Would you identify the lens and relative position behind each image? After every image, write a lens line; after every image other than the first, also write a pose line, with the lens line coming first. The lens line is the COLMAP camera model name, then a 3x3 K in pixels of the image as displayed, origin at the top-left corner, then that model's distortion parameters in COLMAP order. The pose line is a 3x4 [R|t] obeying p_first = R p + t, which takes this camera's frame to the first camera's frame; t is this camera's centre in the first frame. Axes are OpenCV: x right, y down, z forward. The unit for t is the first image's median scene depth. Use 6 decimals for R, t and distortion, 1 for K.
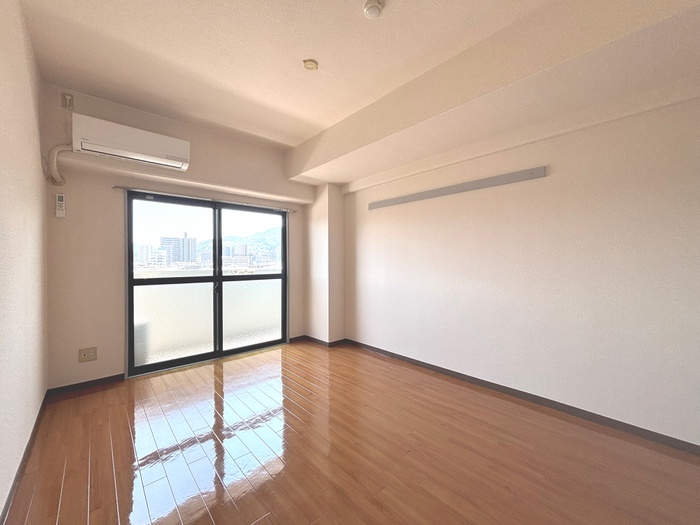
lens RADIAL K [[284.3, 0, 351.1], [0, 284.3, 258.7], [0, 0, 1]] dist [0.002186, 0.000864]
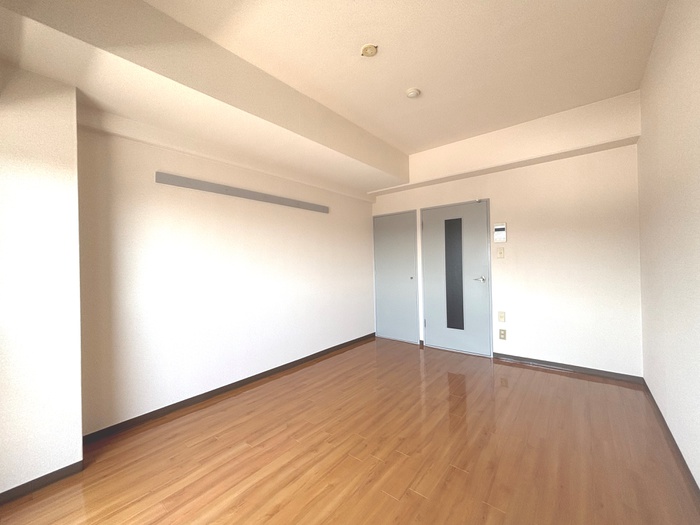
lens RADIAL K [[284.3, 0, 351.0], [0, 284.3, 263.1], [0, 0, 1]] dist [0.002186, 0.000864]
pose [[-0.126589, 0.003771, 0.991948, -0.660710], [0.023065, 0.999734, -0.000857, 0.009867], [-0.991687, 0.022771, -0.126643, 0.763129]]
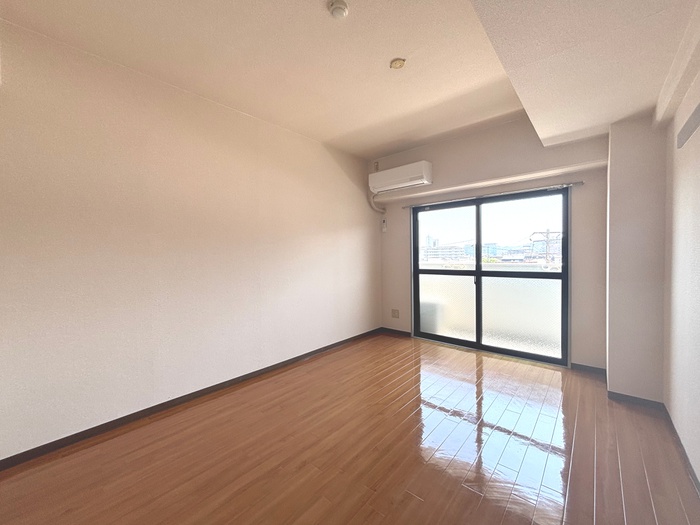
lens RADIAL K [[284.3, 0, 352.0], [0, 284.3, 258.7], [0, 0, 1]] dist [0.002186, 0.000864]
pose [[0.109650, 0.006182, -0.993951, 0.543710], [0.017248, 0.999818, 0.008121, 0.001900], [0.993821, -0.018035, 0.109524, 0.465154]]
